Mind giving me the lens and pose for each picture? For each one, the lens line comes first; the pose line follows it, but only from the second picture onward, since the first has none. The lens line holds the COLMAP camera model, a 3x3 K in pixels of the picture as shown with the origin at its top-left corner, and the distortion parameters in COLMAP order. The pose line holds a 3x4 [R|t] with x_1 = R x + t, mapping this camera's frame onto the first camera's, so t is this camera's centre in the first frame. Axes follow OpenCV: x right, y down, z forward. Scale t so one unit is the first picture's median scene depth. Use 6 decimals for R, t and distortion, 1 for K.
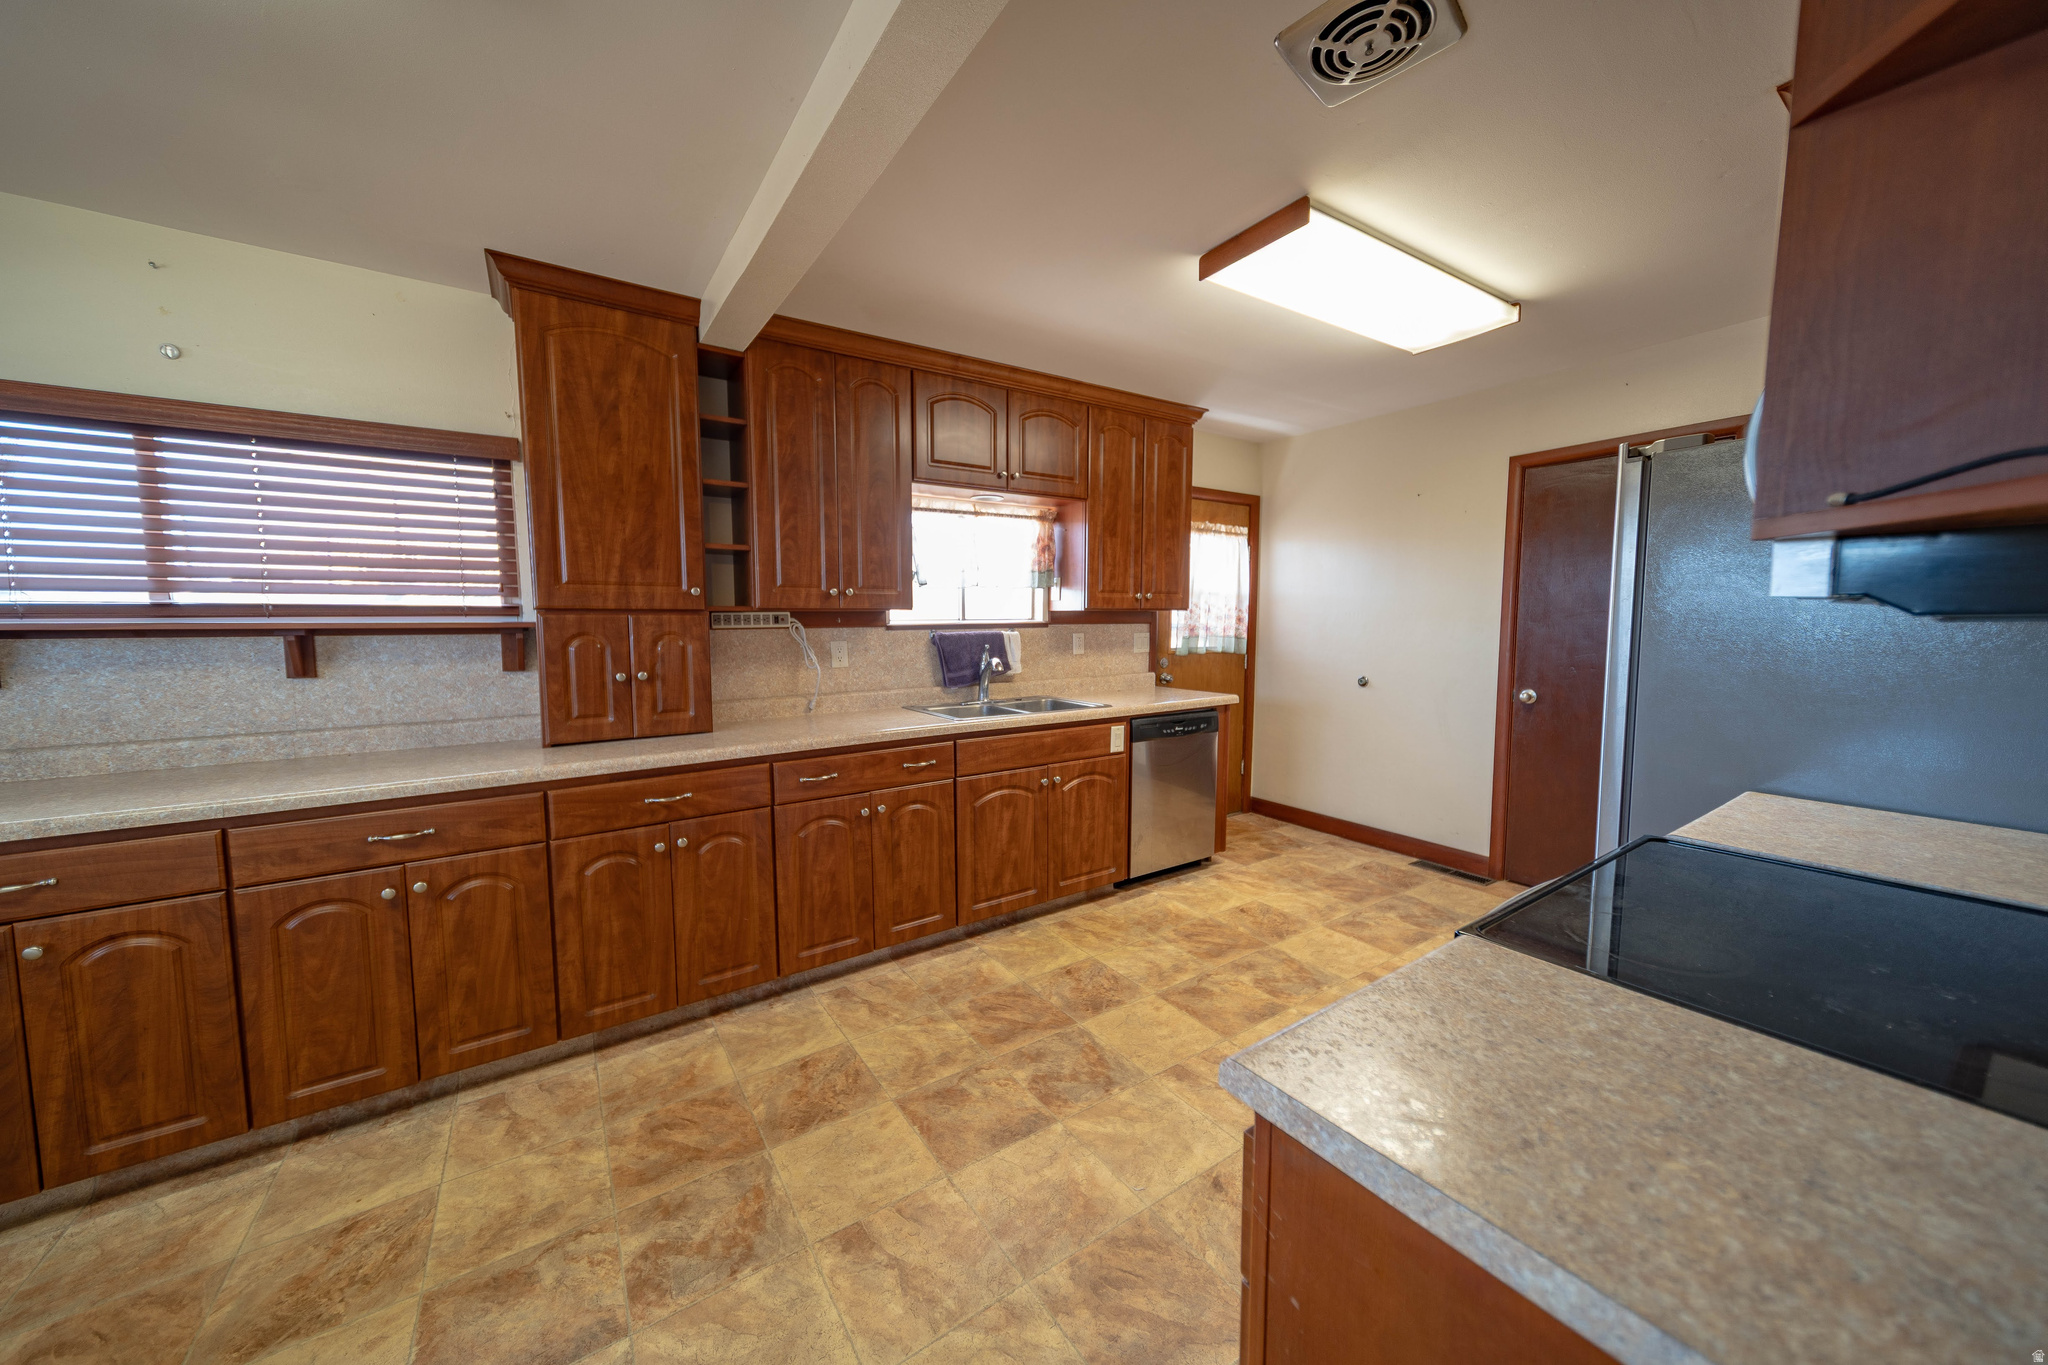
lens RADIAL K [[708.6, 0, 1026.7], [0, 708.6, 681.7], [0, 0, 1]] dist [0.006011, 0.000077]
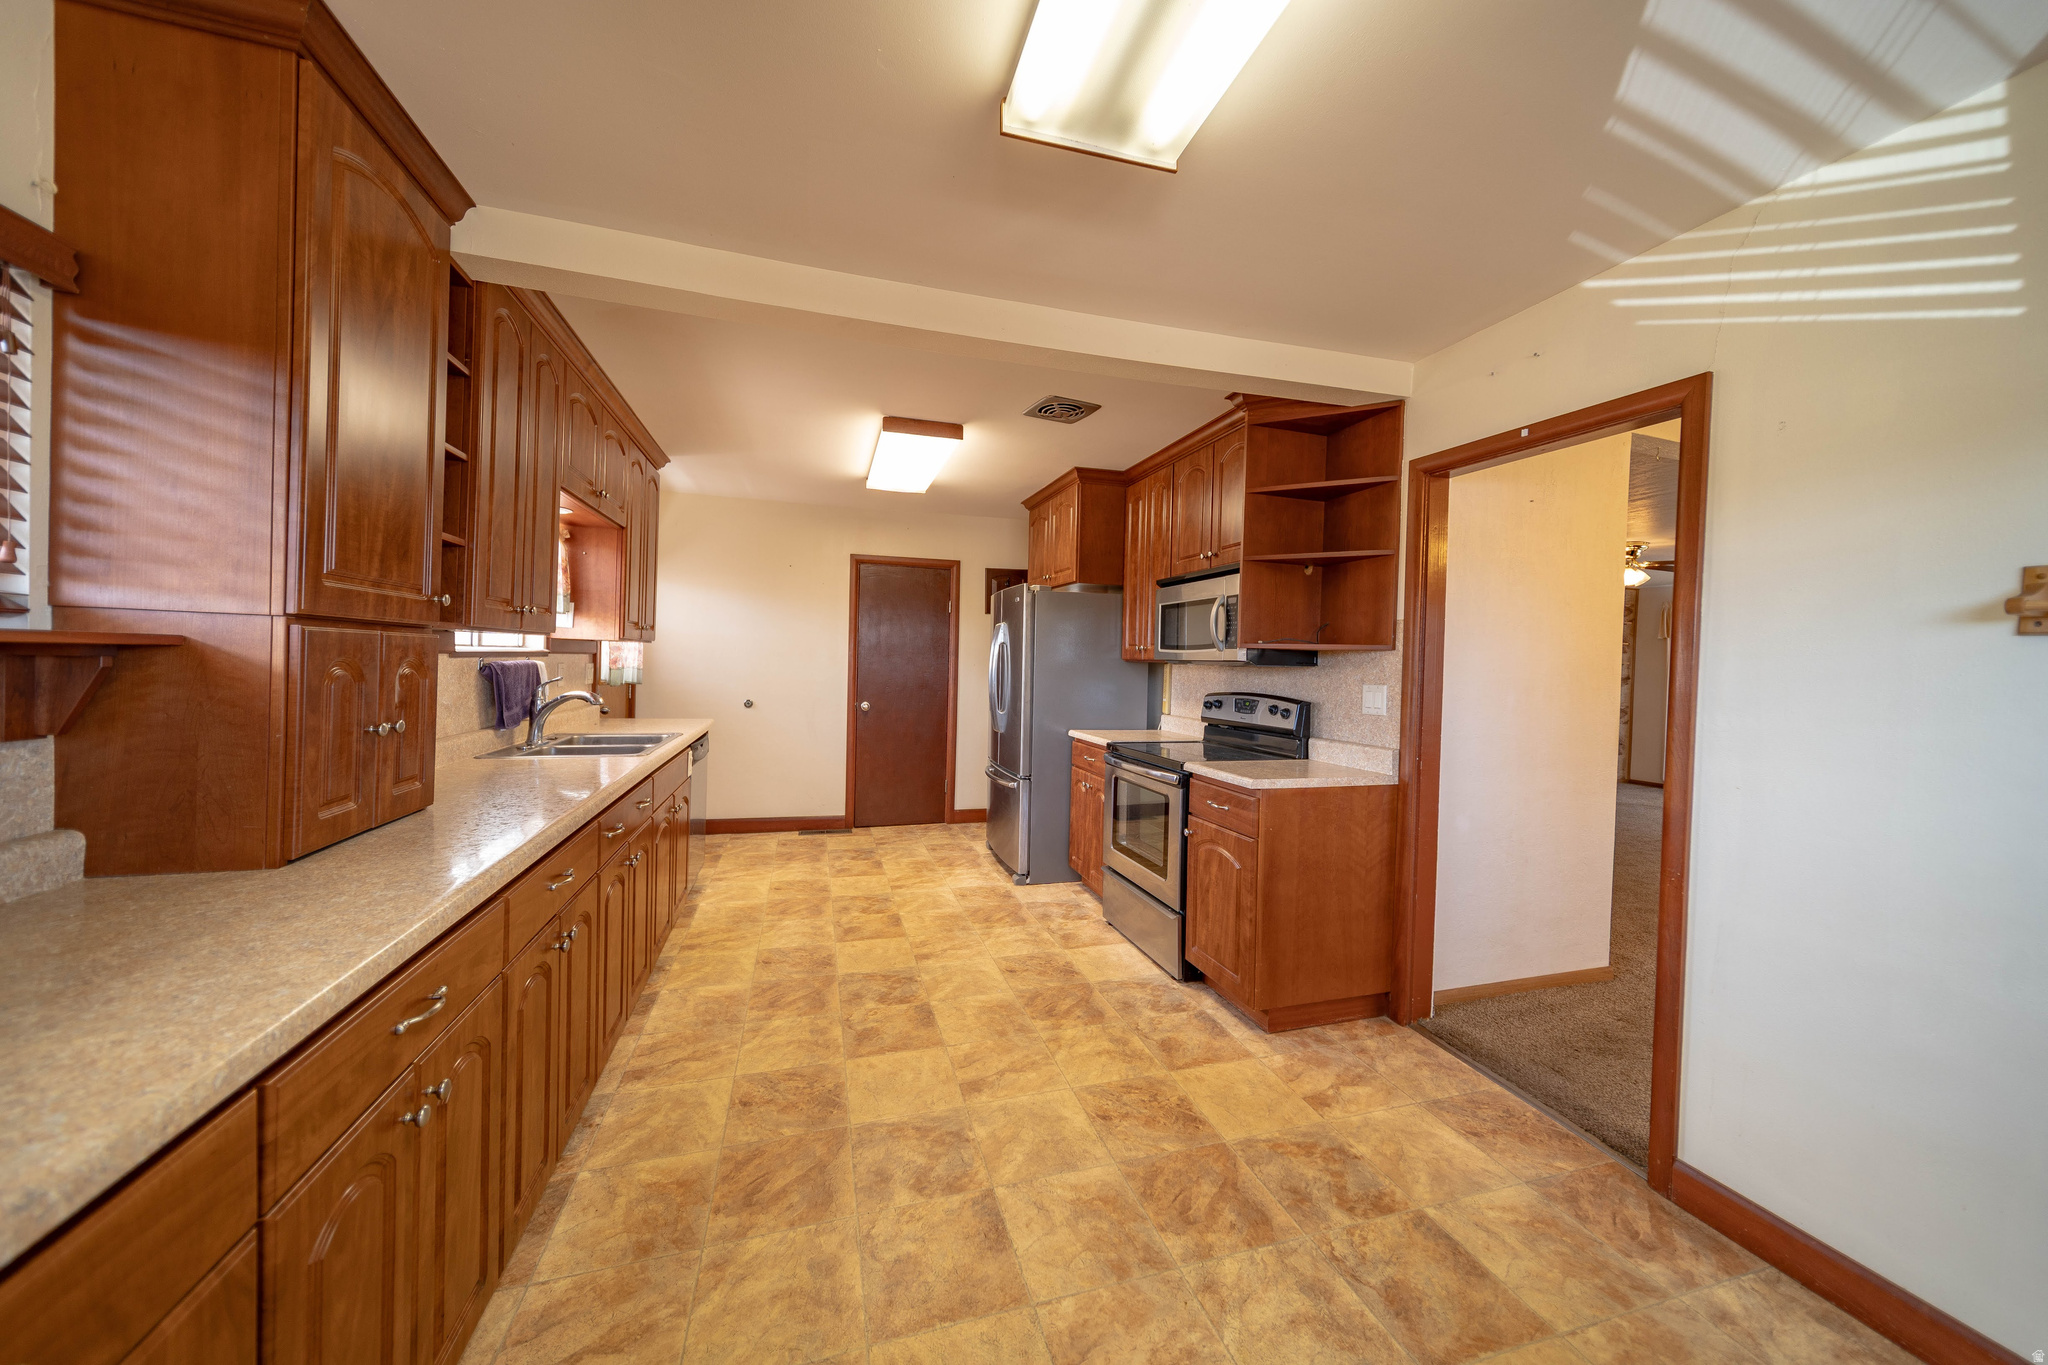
lens RADIAL K [[708.6, 0, 1020.6], [0, 708.6, 677.8], [0, 0, 1]] dist [0.006011, 0.000077]
pose [[0.298091, -0.009349, 0.954492, -0.748302], [0.056308, 0.998383, -0.007806, -0.011523], [-0.952875, 0.056073, 0.298136, 0.206492]]
